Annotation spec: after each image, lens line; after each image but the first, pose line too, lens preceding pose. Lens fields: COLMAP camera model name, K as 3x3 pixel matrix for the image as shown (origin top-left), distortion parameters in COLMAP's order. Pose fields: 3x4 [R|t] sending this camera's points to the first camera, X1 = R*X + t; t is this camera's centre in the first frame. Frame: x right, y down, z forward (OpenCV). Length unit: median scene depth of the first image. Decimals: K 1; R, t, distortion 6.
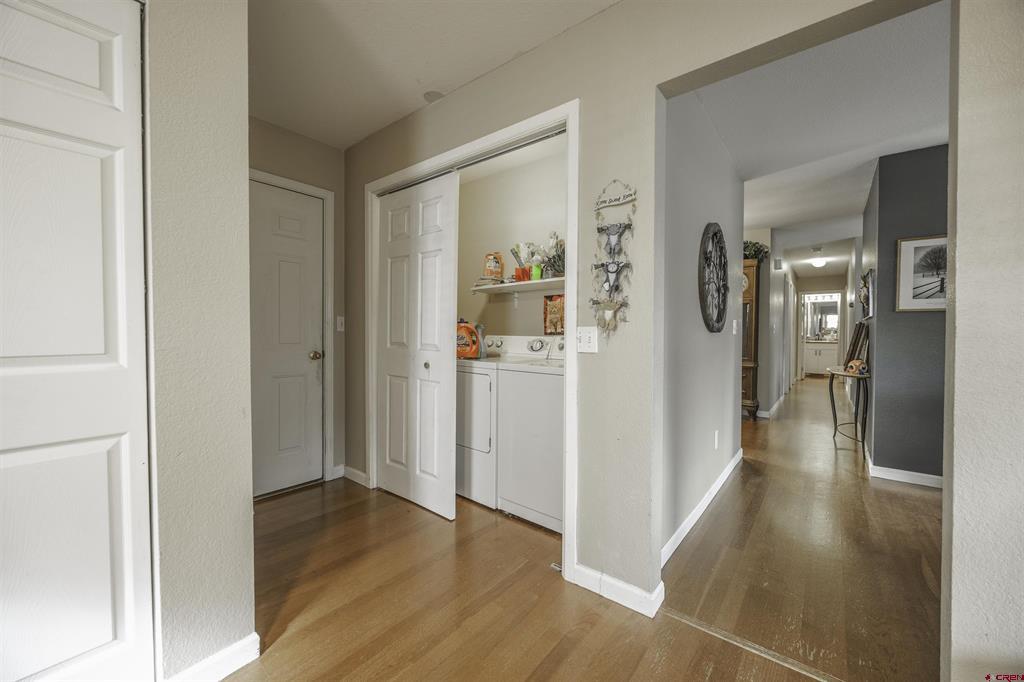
lens RADIAL K [[388.4, 0, 509.2], [0, 388.4, 335.9], [0, 0, 1]] dist [-0.001350, 0.000009]
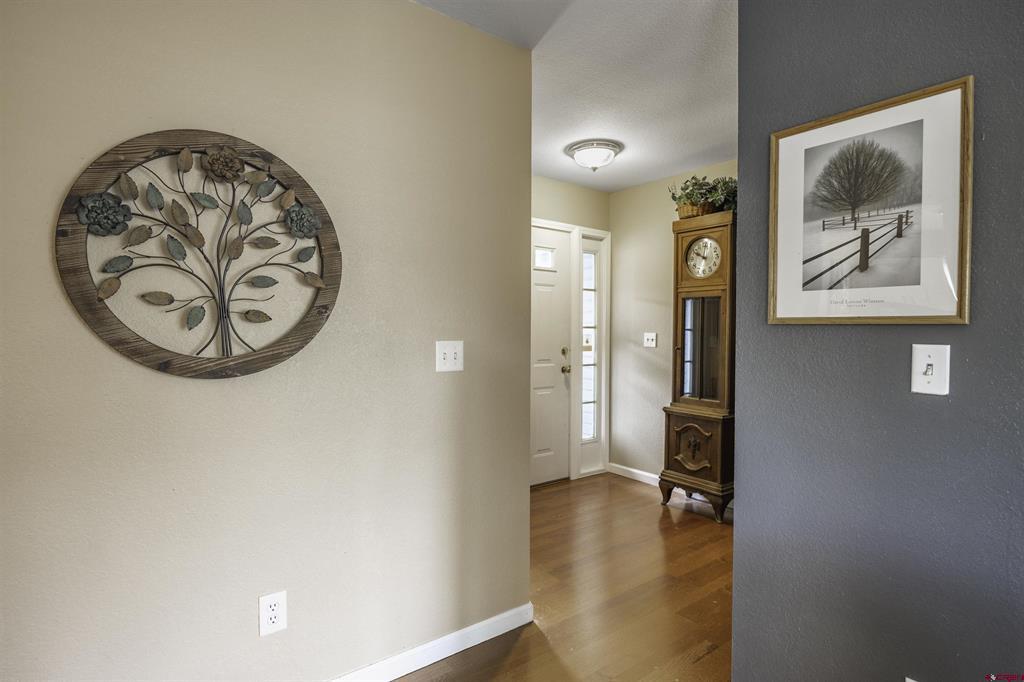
lens RADIAL K [[514.2, 0, 511.8], [0, 514.2, 333.1], [0, 0, 1]] dist [-0.001748, -0.000103]
pose [[0.973382, -0.007491, -0.229065, 0.891222], [0.005651, 0.999946, -0.008688, -0.052428], [0.229117, 0.007162, 0.973372, 0.464393]]
